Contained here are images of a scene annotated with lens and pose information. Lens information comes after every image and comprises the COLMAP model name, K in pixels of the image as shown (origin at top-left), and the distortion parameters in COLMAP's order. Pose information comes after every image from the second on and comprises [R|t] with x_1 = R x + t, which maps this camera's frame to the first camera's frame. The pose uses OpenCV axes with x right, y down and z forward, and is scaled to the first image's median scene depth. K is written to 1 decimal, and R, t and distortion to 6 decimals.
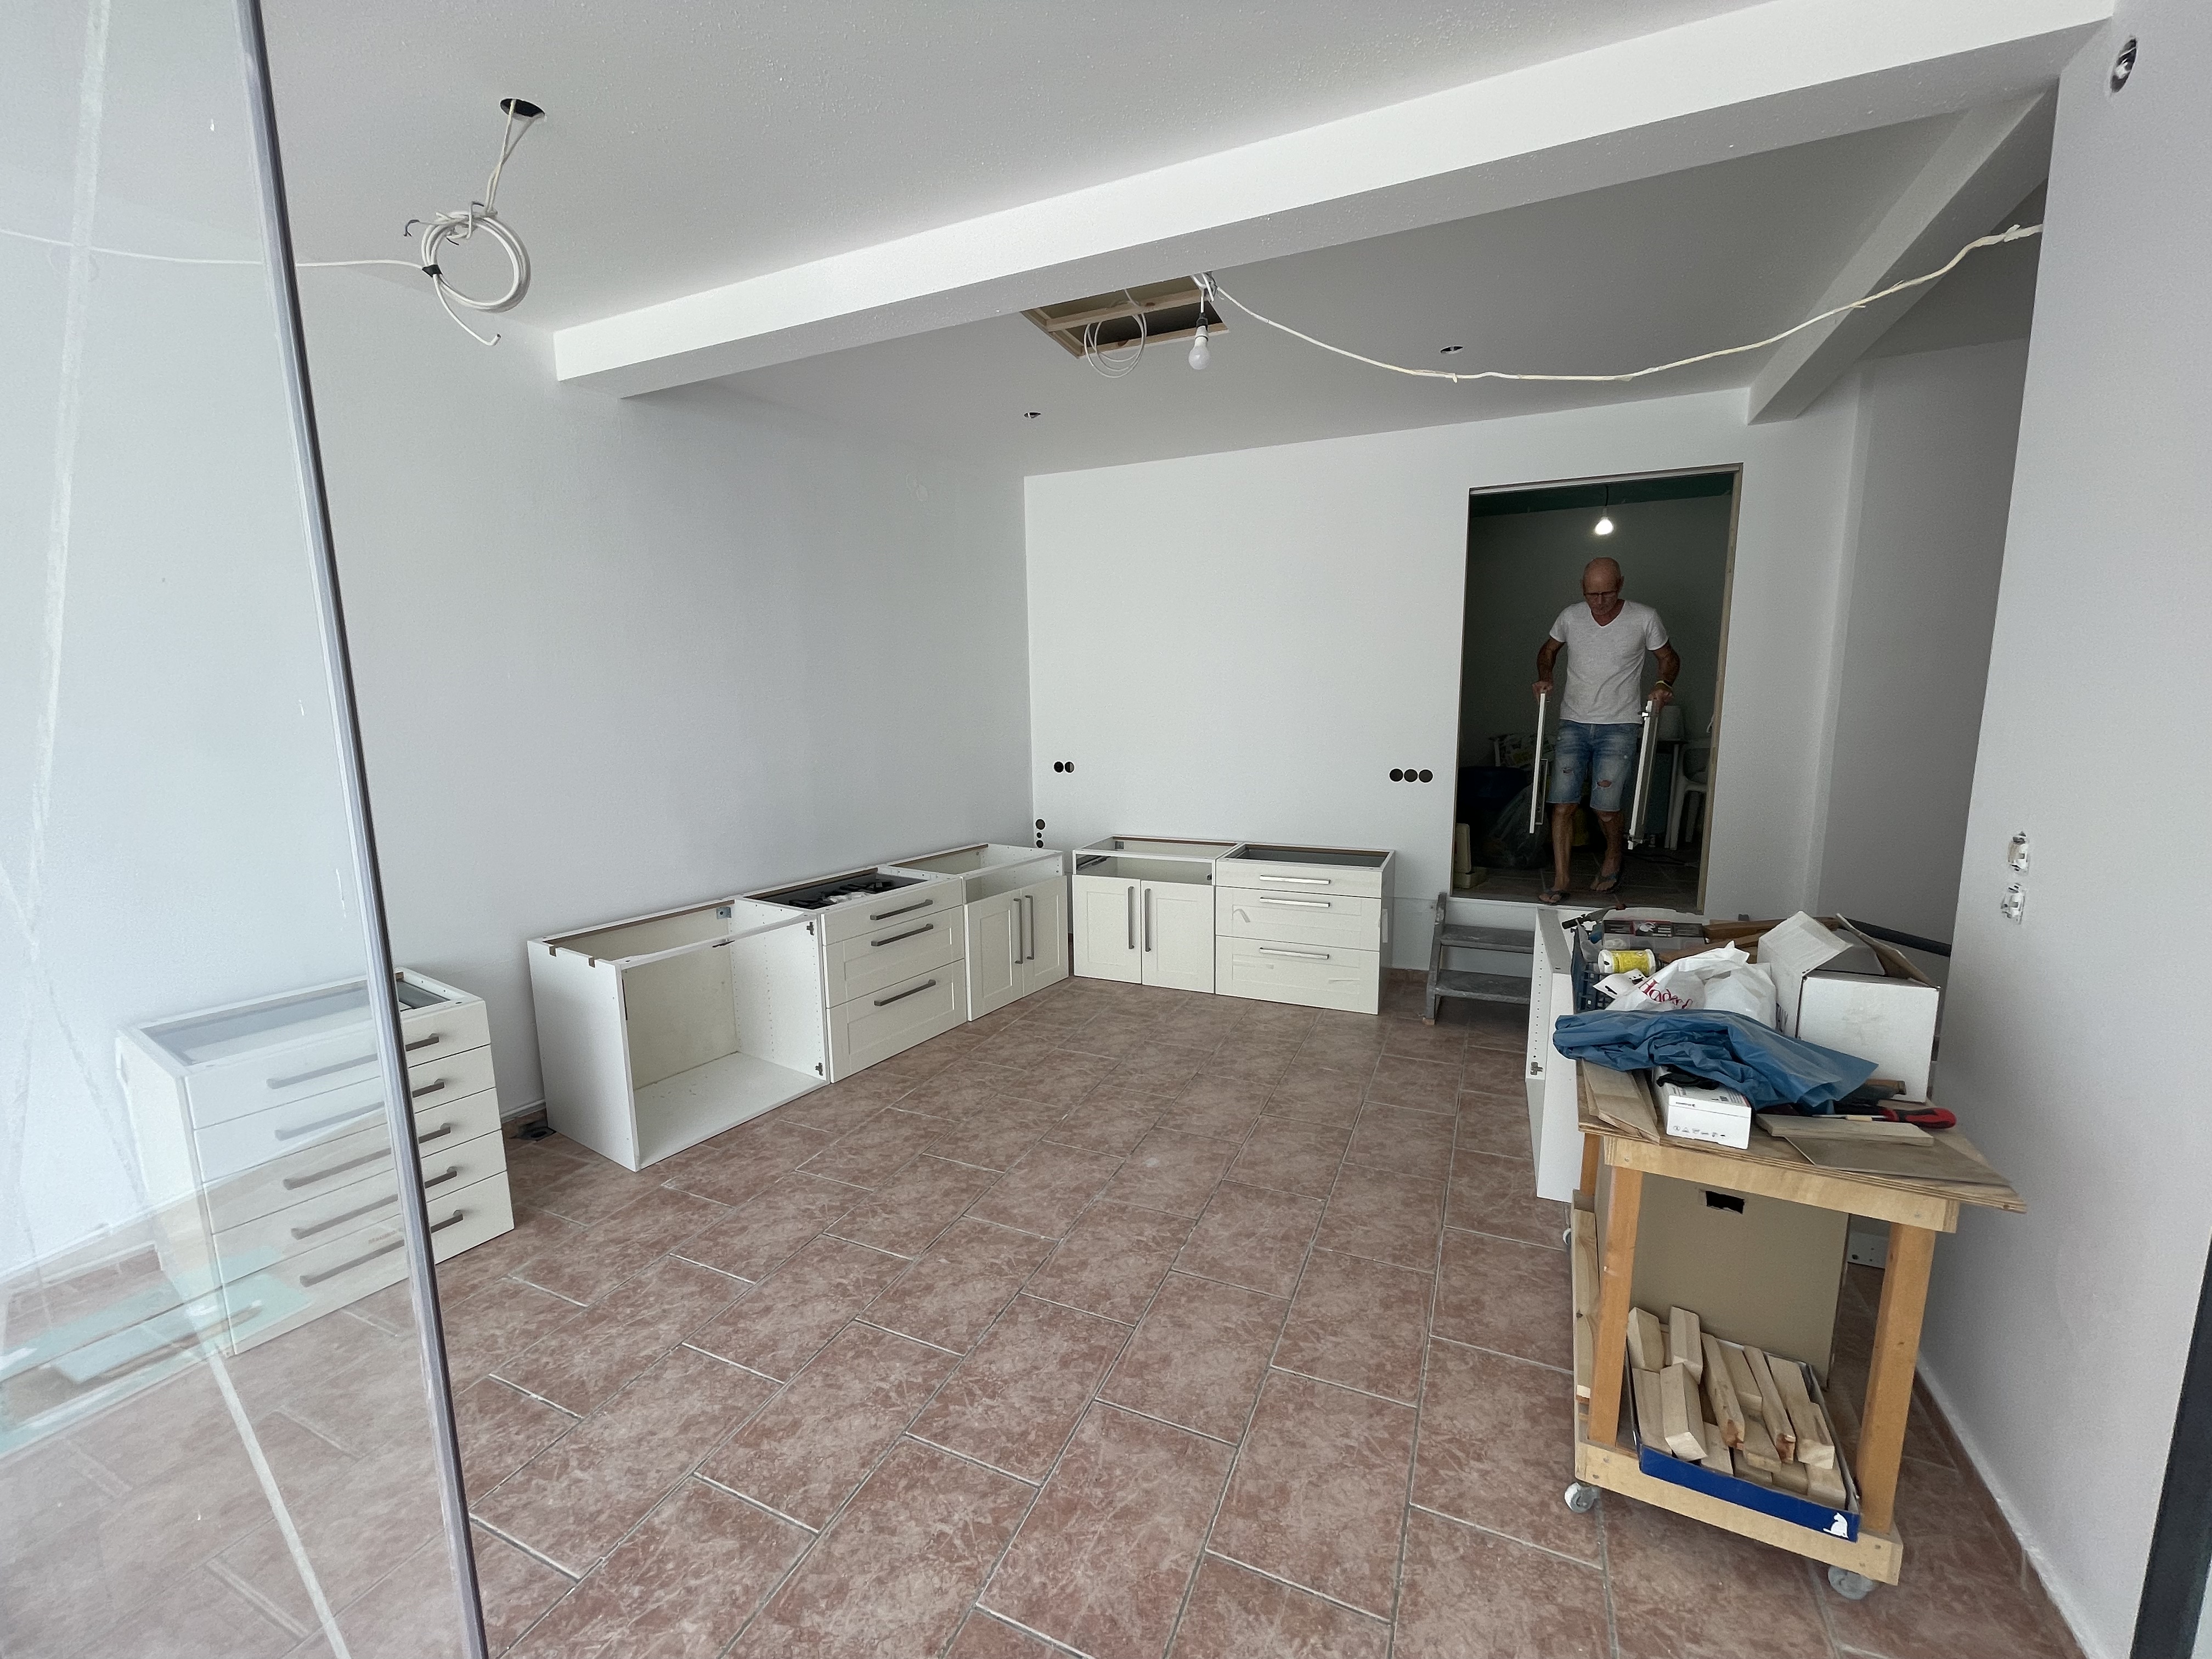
lens RADIAL K [[879.7, 0, 1107.0], [0, 879.7, 825.9], [0, 0, 1]] dist [-0.005003, -0.000104]
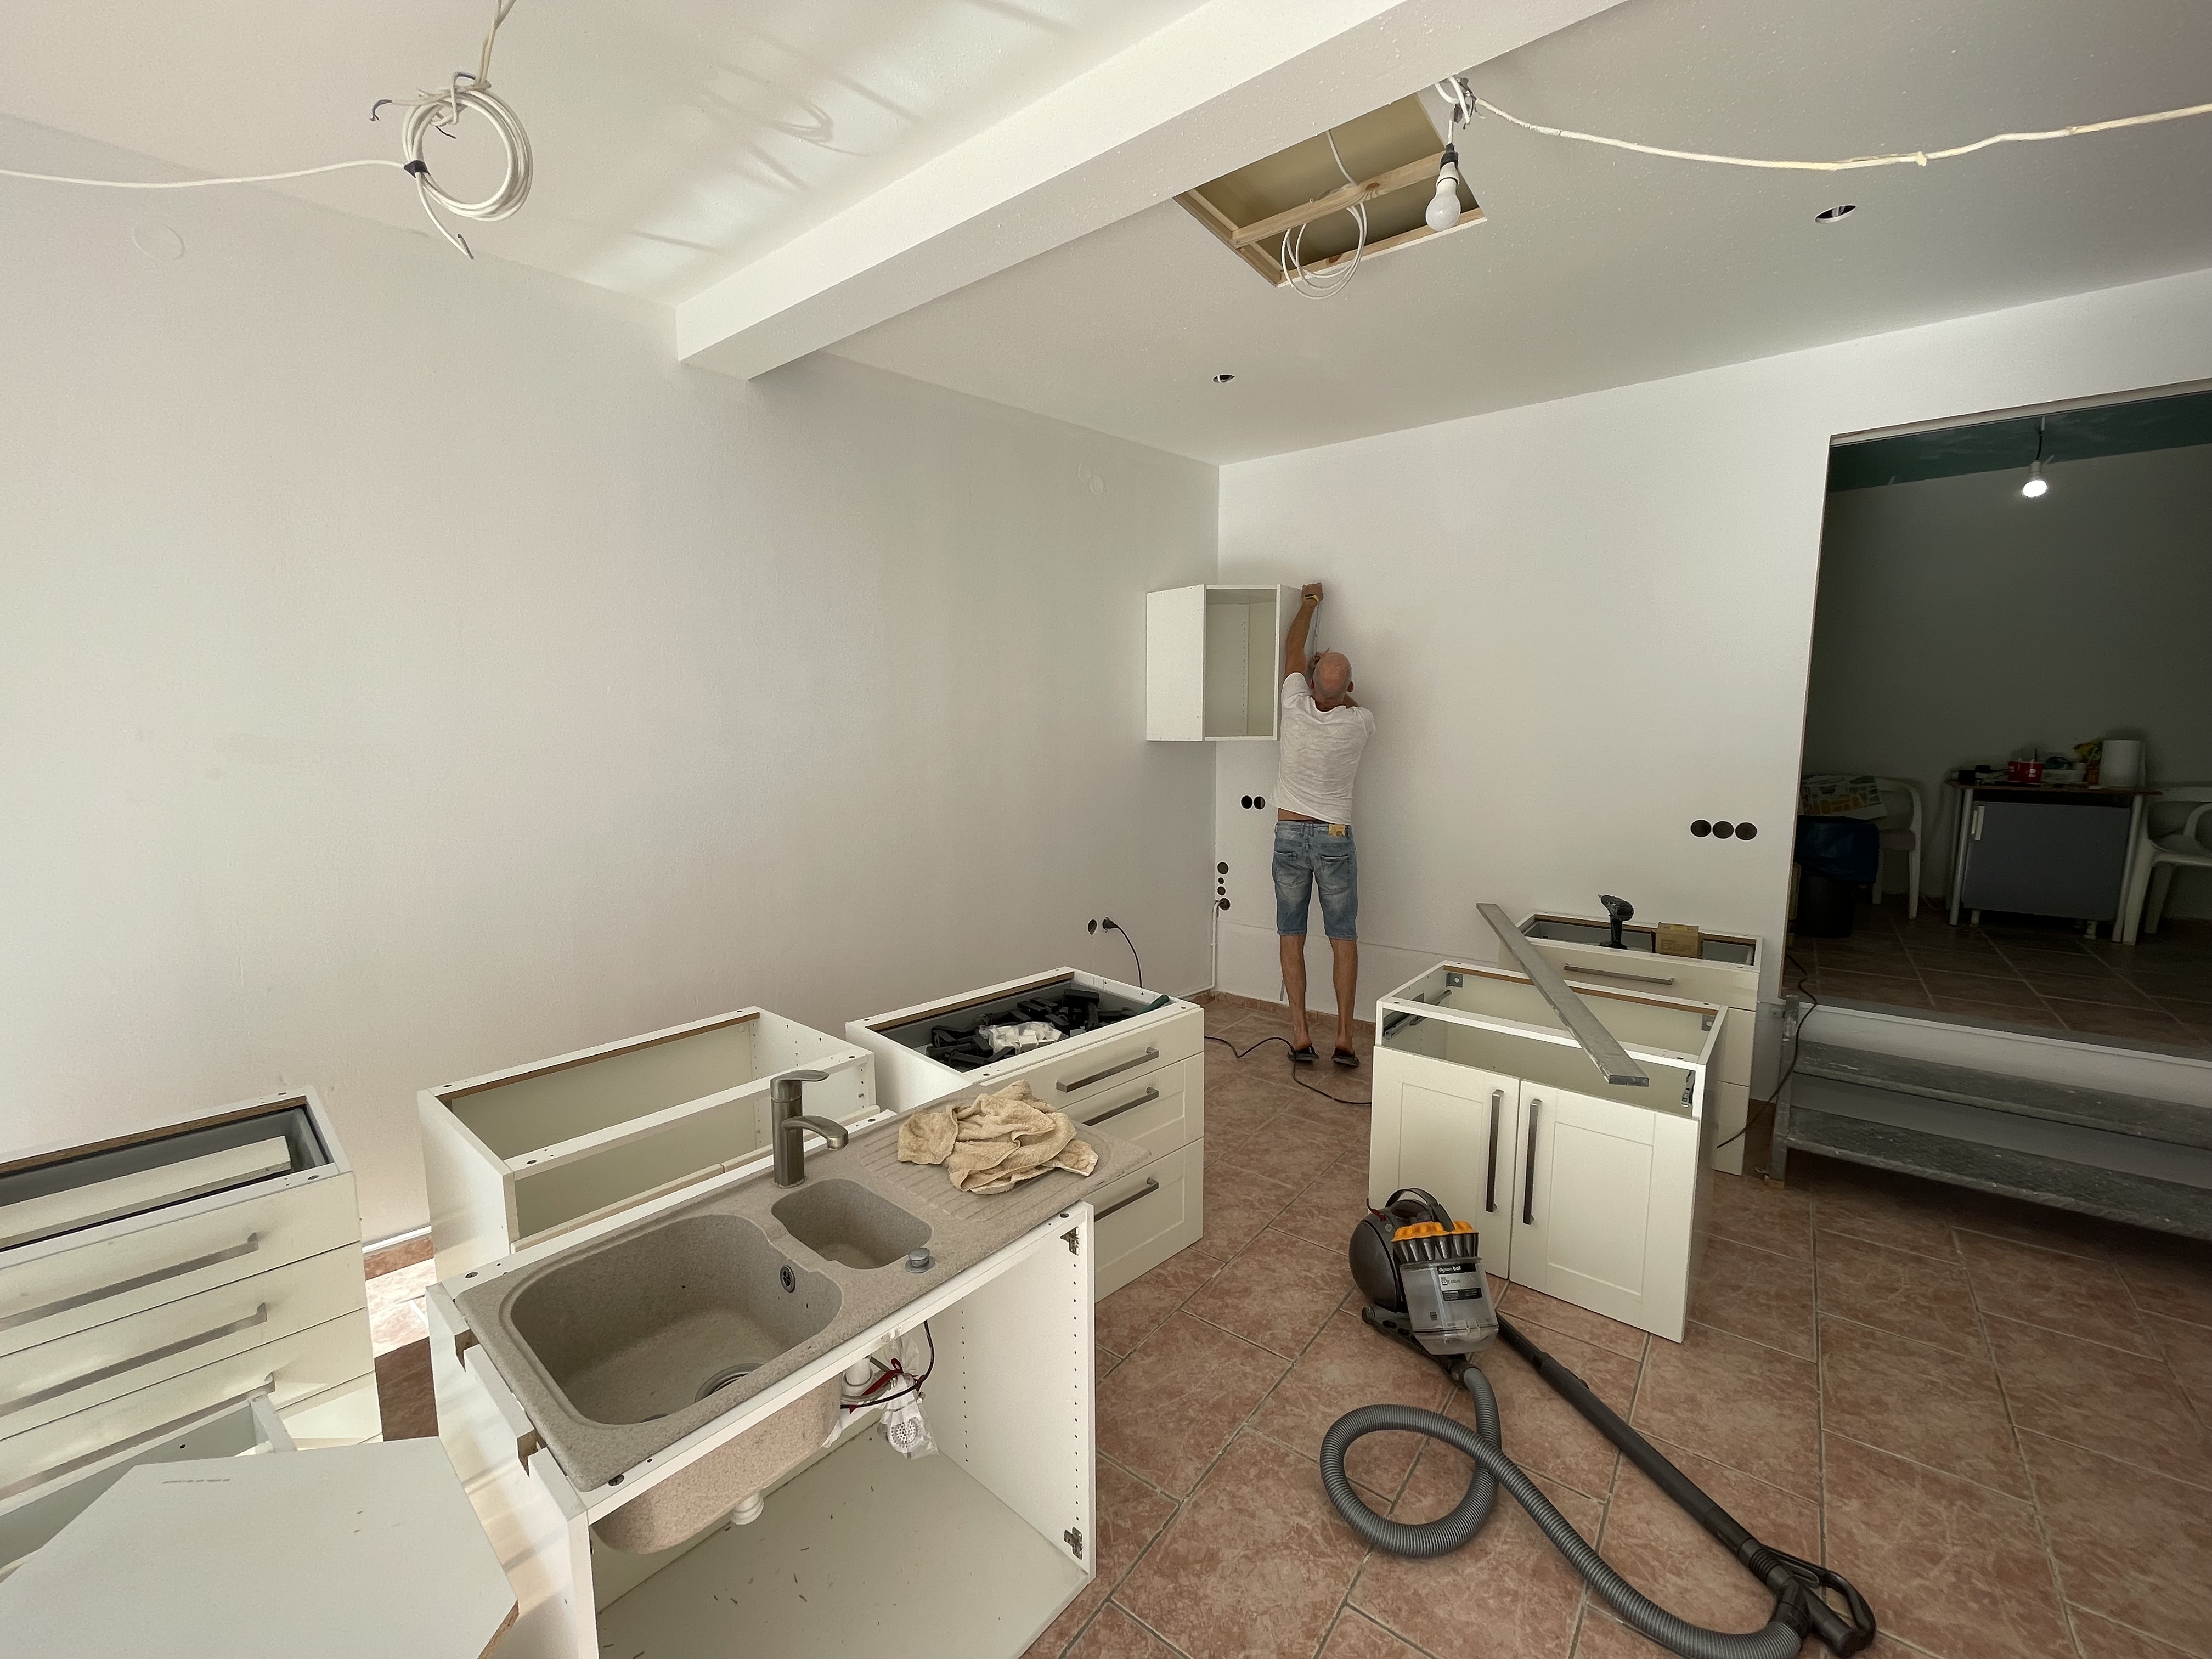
lens RADIAL K [[879.7, 0, 1102.3], [0, 879.7, 820.4], [0, 0, 1]] dist [-0.005003, -0.000104]
pose [[0.969942, 0.036922, -0.240521, 0.024125], [-0.045145, 0.998566, -0.028768, -0.030497], [0.239113, 0.038761, 0.970218, 0.235752]]
